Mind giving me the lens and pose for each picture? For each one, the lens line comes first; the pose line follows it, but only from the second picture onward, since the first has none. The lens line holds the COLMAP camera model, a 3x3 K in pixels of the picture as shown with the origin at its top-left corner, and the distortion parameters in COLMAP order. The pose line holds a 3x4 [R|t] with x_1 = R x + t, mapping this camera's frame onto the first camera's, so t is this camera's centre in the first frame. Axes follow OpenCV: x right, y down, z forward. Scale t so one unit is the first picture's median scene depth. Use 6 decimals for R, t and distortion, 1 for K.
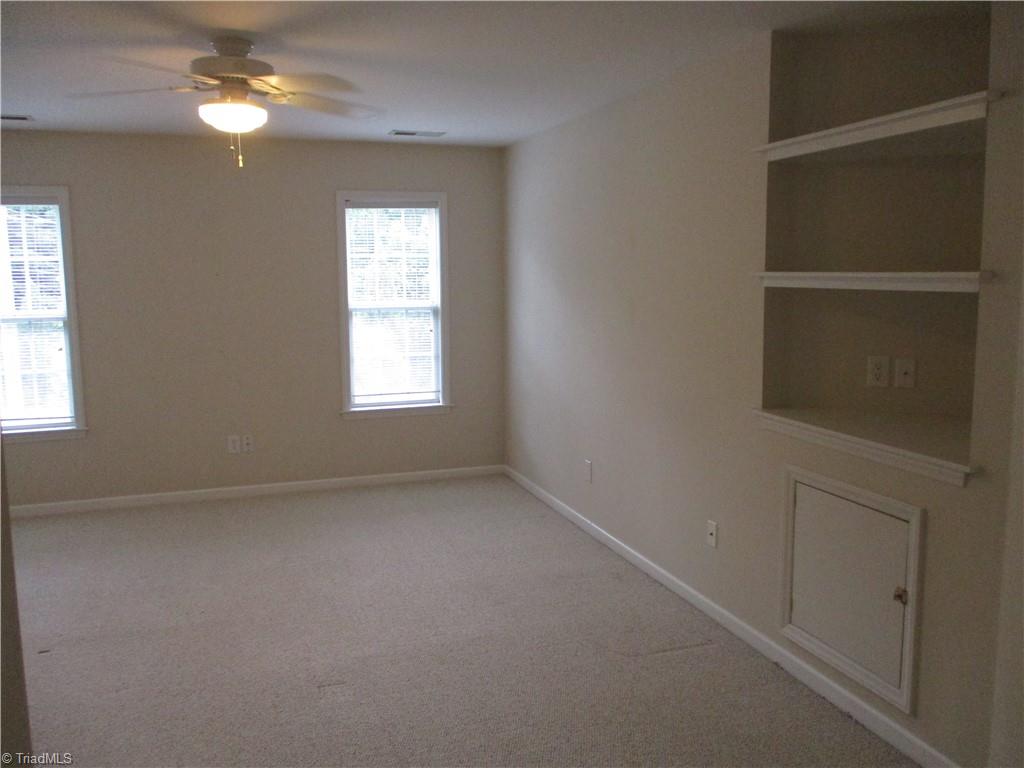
lens RADIAL K [[836.2, 0, 518.6], [0, 836.2, 370.0], [0, 0, 1]] dist [-0.039307, 0.006049]
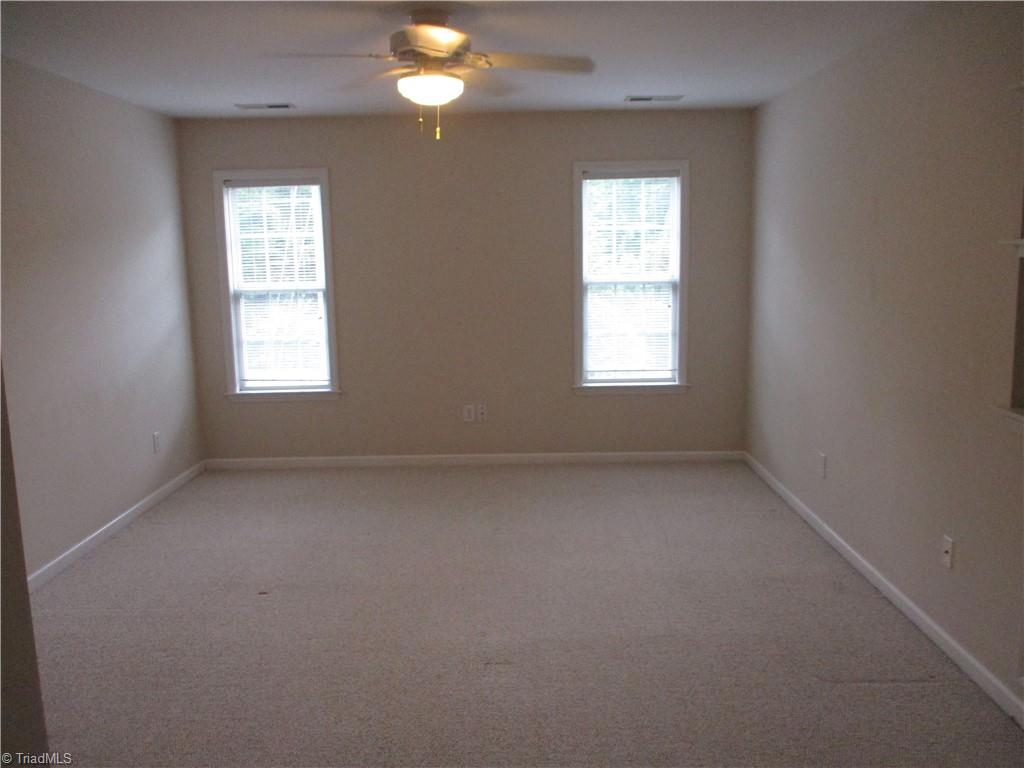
lens RADIAL K [[836.2, 0, 518.6], [0, 836.2, 370.0], [0, 0, 1]] dist [-0.039307, 0.006049]
pose [[0.942177, 0.039888, -0.332732, 0.061413], [-0.030077, 0.998949, 0.034588, -0.002210], [0.333762, -0.022580, 0.942387, 0.045978]]
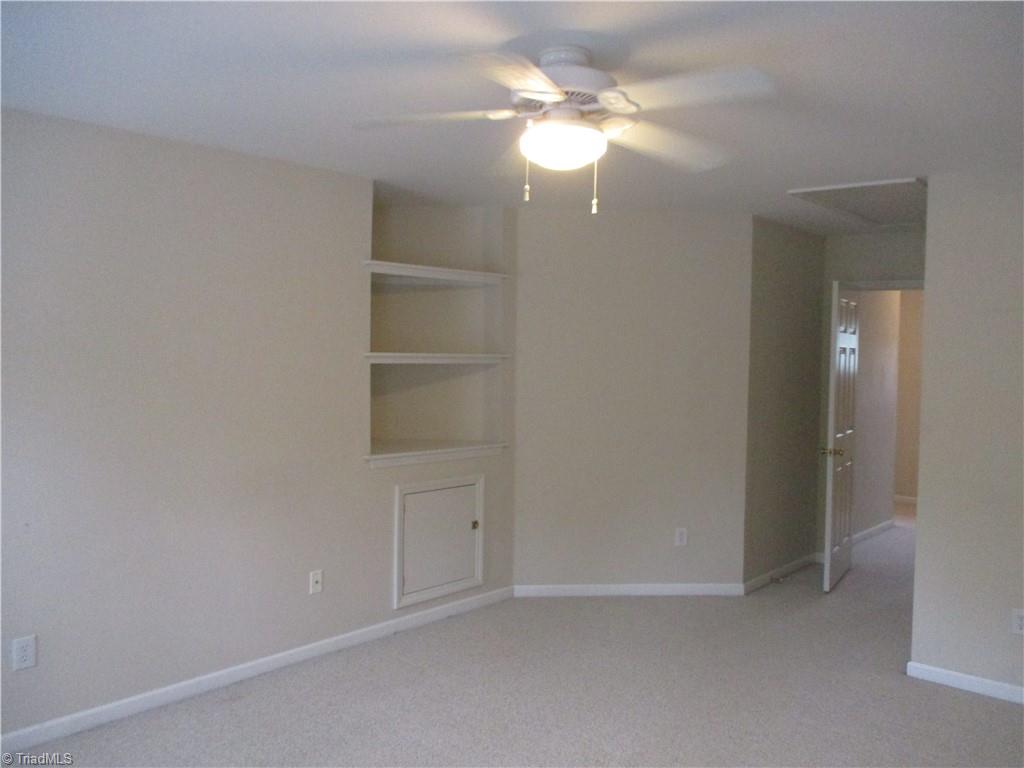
lens RADIAL K [[836.2, 0, 518.6], [0, 836.2, 370.0], [0, 0, 1]] dist [-0.039307, 0.006049]
pose [[-0.521080, -0.017787, 0.853322, -0.555802], [0.082586, 0.994041, 0.071151, -0.094382], [-0.849503, 0.107548, -0.516506, 0.851819]]
